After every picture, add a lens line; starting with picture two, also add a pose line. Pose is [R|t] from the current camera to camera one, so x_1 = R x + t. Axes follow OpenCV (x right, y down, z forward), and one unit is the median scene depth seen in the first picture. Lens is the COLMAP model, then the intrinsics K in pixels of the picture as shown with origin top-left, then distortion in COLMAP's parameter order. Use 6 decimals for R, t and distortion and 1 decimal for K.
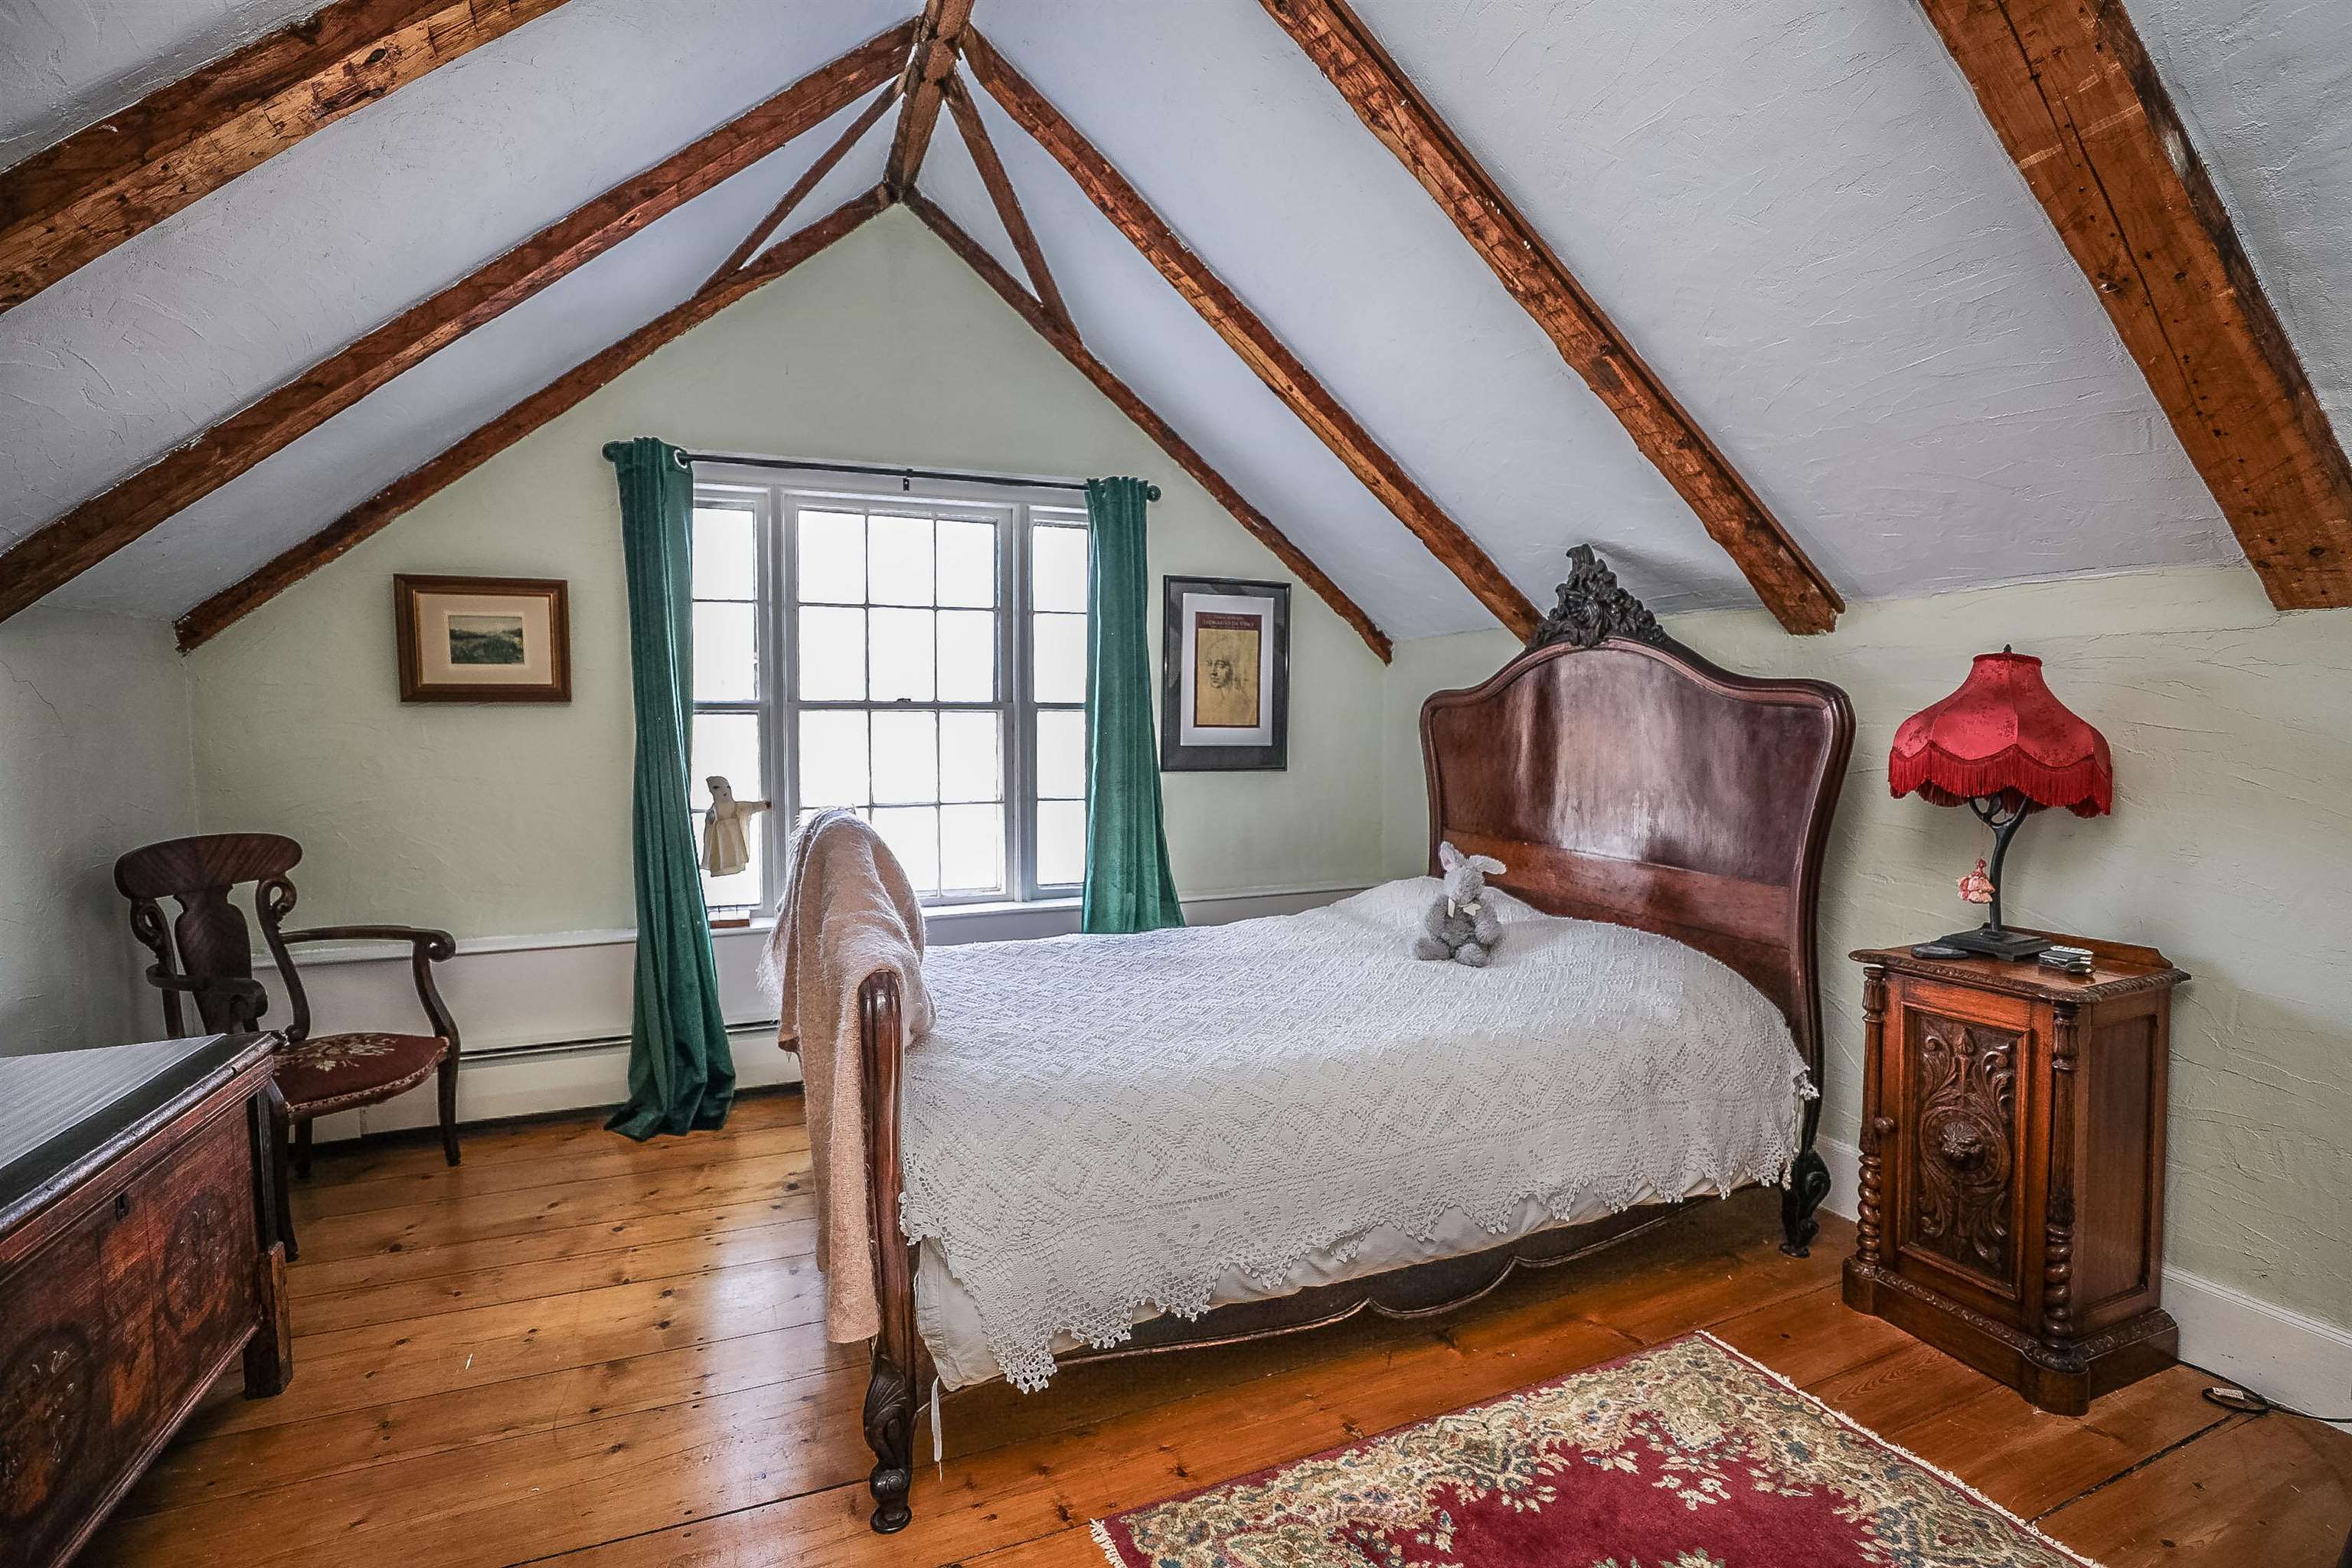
lens RADIAL K [[1076.6, 0, 1188.3], [0, 1076.6, 766.2], [0, 0, 1]] dist [-0.034850, 0.006770]
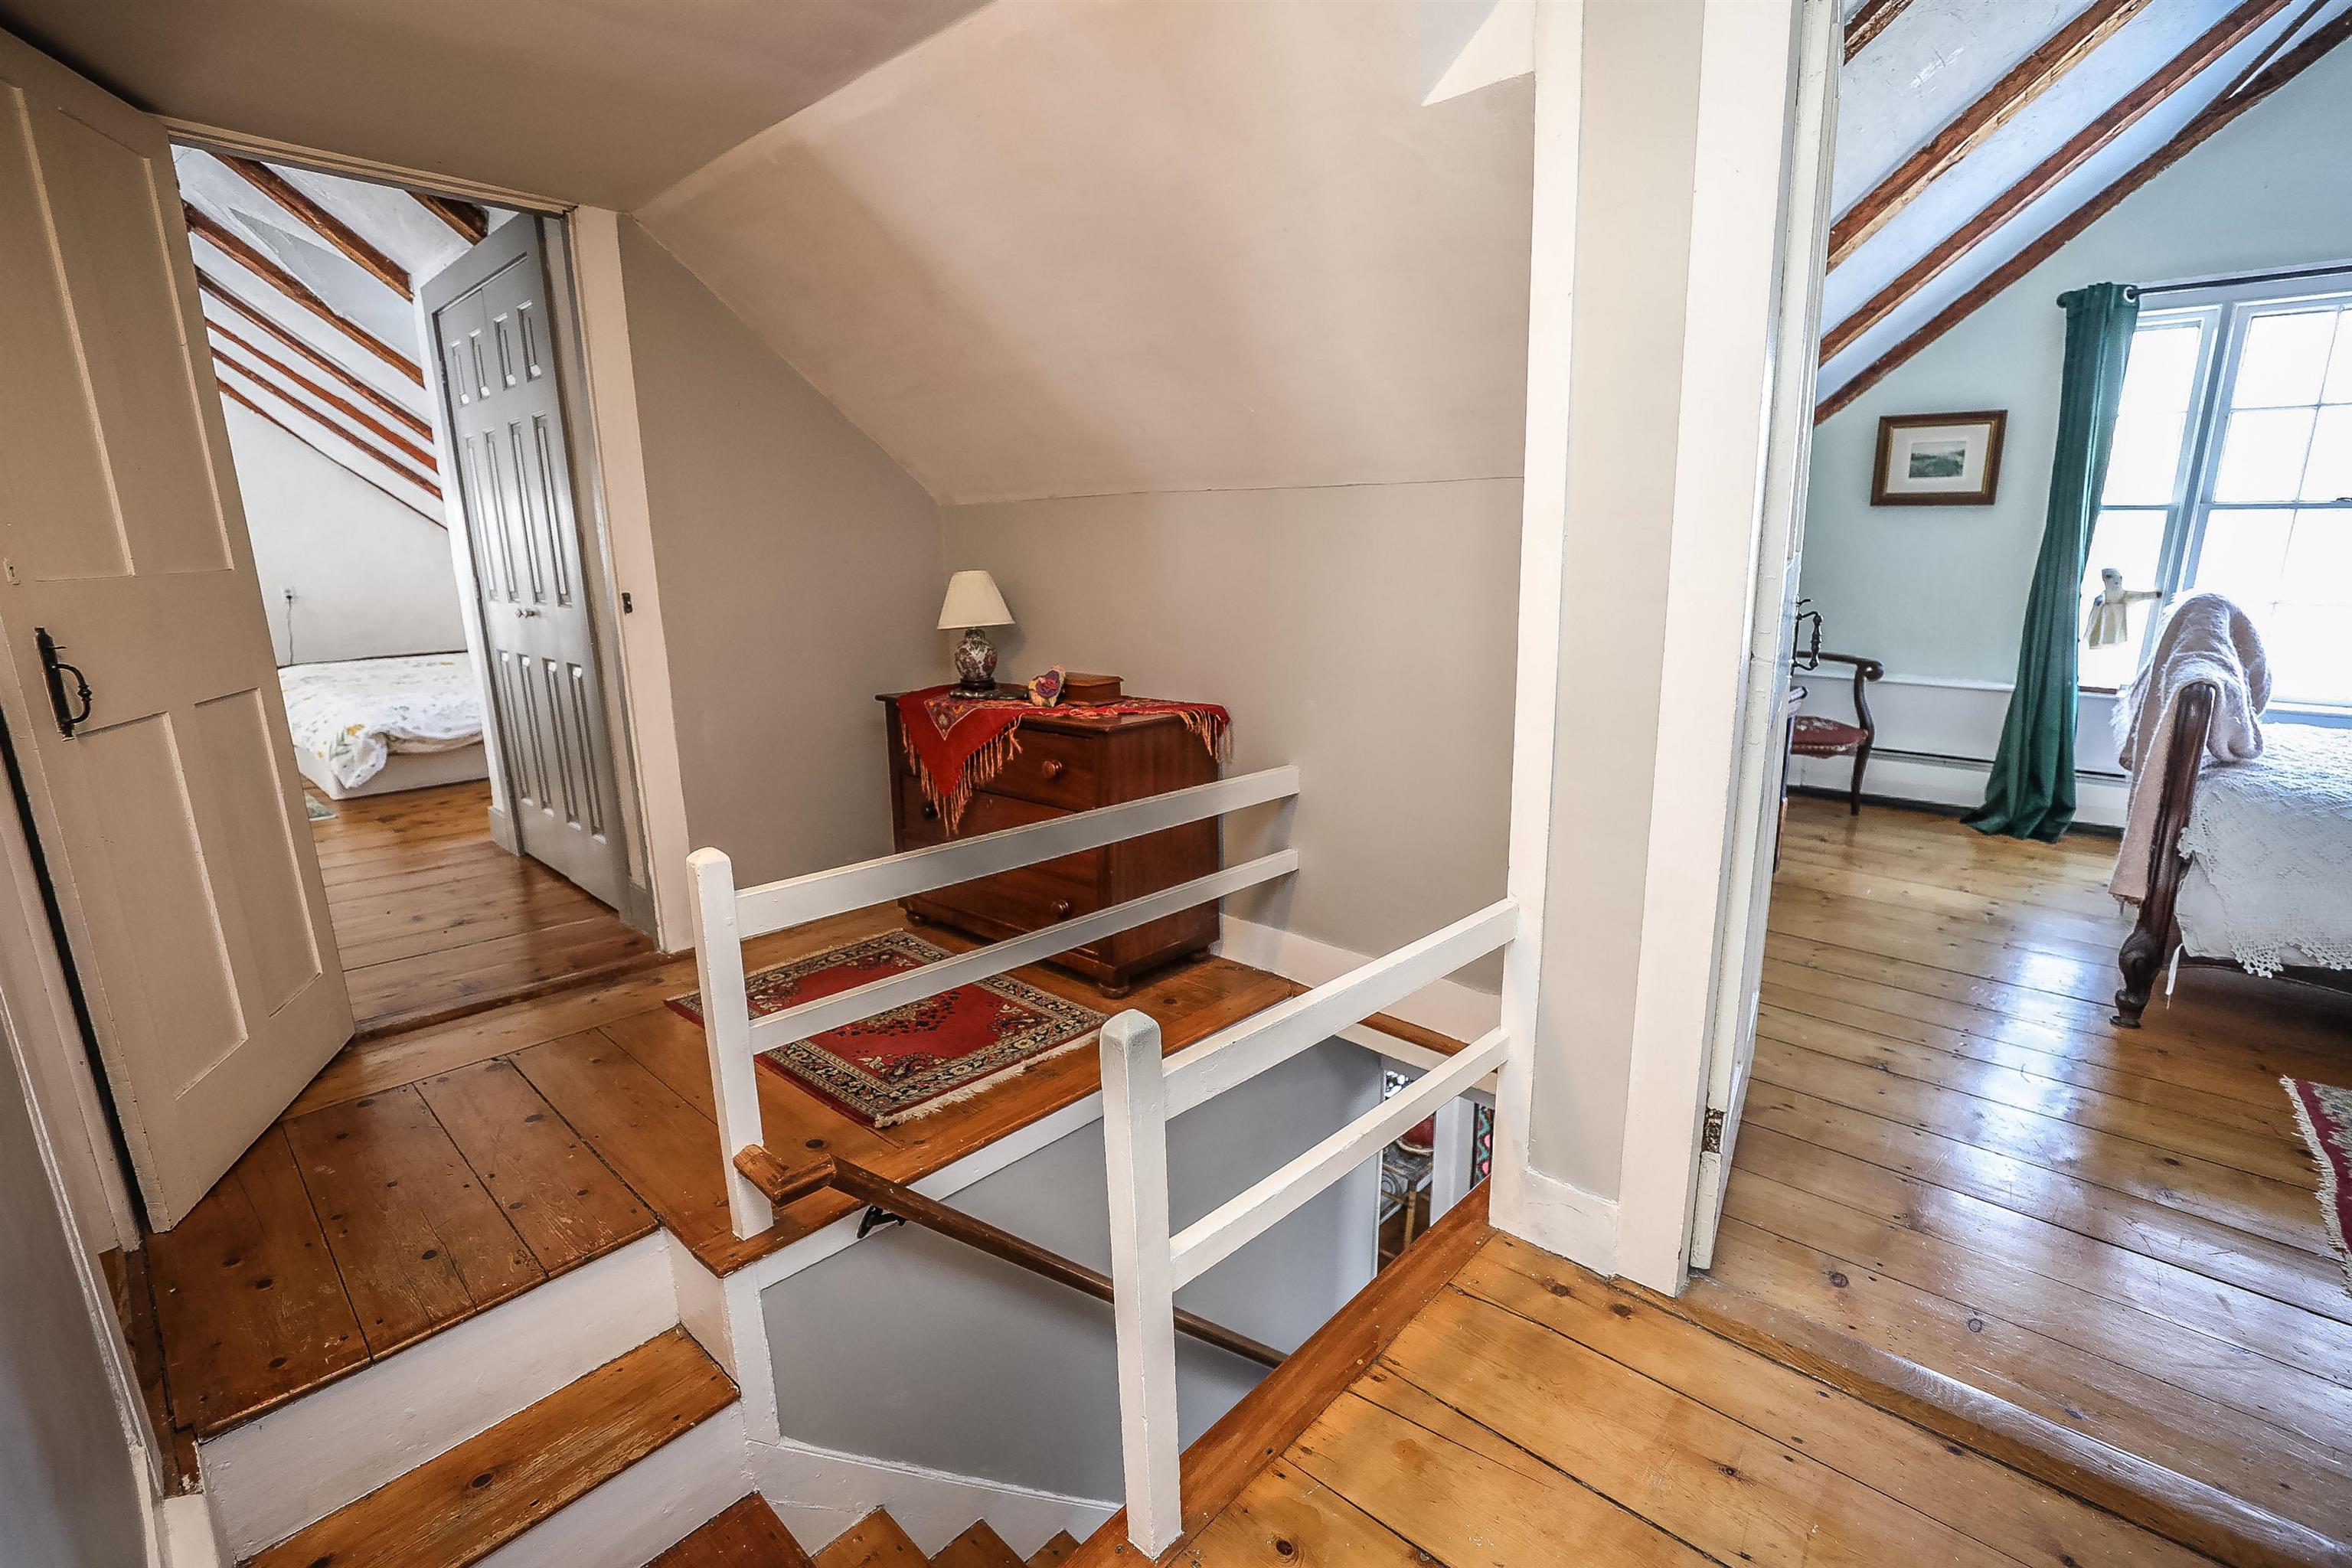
lens RADIAL K [[1076.6, 0, 1184.3], [0, 1076.6, 793.0], [0, 0, 1]] dist [-0.034850, 0.006770]
pose [[0.421879, 0.216916, -0.880321, 0.233626], [-0.032837, 0.973977, 0.224256, 0.027567], [0.906057, -0.065702, 0.418023, -0.496243]]
